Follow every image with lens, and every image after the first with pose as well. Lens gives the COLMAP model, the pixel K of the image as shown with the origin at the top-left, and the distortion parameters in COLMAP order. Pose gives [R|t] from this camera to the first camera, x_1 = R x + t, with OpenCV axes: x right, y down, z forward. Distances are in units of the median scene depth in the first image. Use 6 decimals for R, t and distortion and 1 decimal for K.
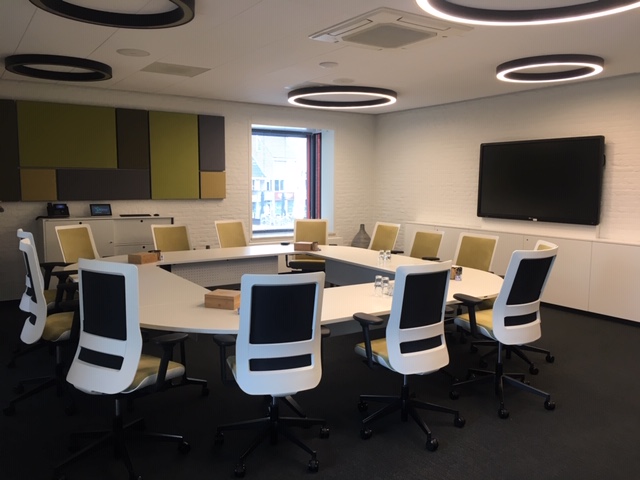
lens RADIAL K [[543.8, 0, 318.7], [0, 543.8, 241.4], [0, 0, 1]] dist [0.077272, -0.100299]
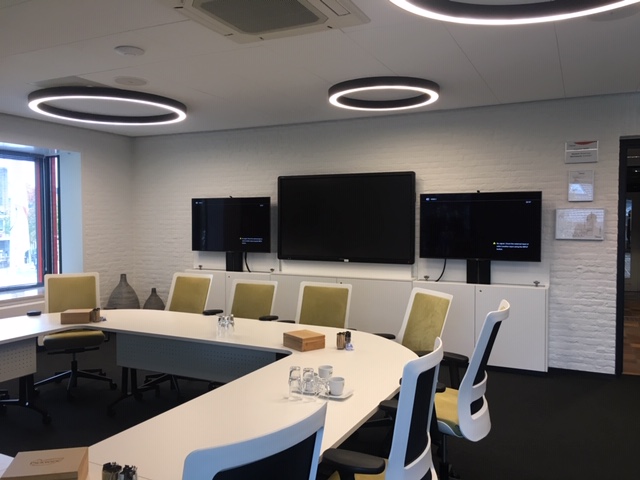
lens RADIAL K [[543.8, 0, 319.0], [0, 543.8, 239.9], [0, 0, 1]] dist [0.077272, -0.100299]
pose [[0.858383, -0.026450, 0.512327, -0.109435], [0.062686, 0.996594, -0.053576, -0.028315], [-0.509165, 0.078105, 0.857118, 0.245658]]
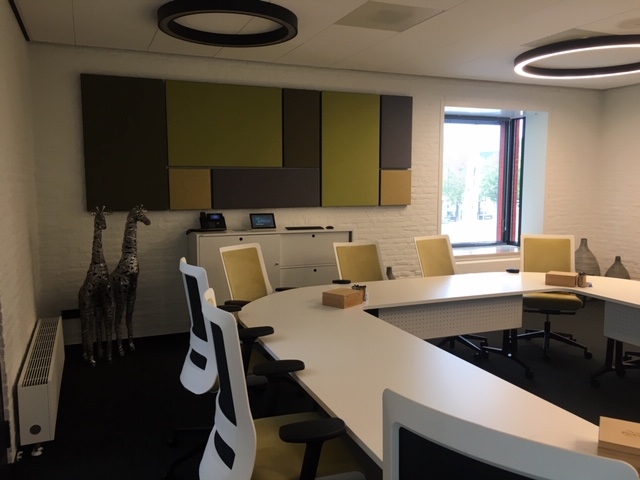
lens RADIAL K [[543.8, 0, 317.3], [0, 543.8, 240.0], [0, 0, 1]] dist [0.077272, -0.100299]
pose [[0.981722, 0.013012, -0.189873, -0.180684], [-0.014000, 0.999895, -0.003861, -0.029788], [0.189803, 0.006449, 0.981801, 0.272033]]
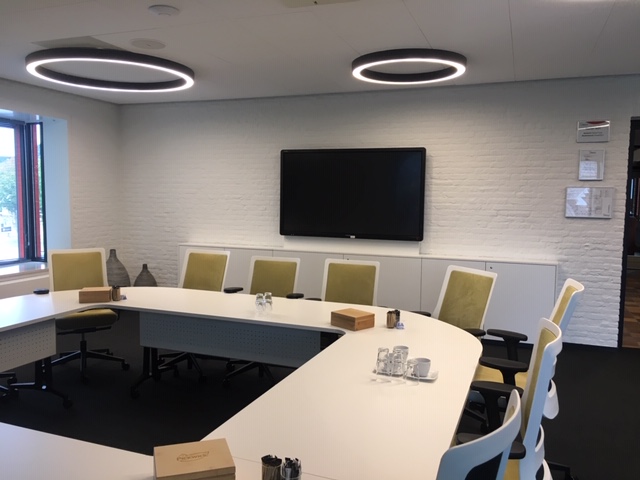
lens RADIAL K [[543.8, 0, 318.7], [0, 543.8, 239.6], [0, 0, 1]] dist [0.077272, -0.100299]
pose [[0.809694, -0.045707, 0.585070, -0.177513], [0.058137, 0.998306, -0.002467, -0.036529], [-0.583966, 0.036012, 0.810979, 0.308227]]
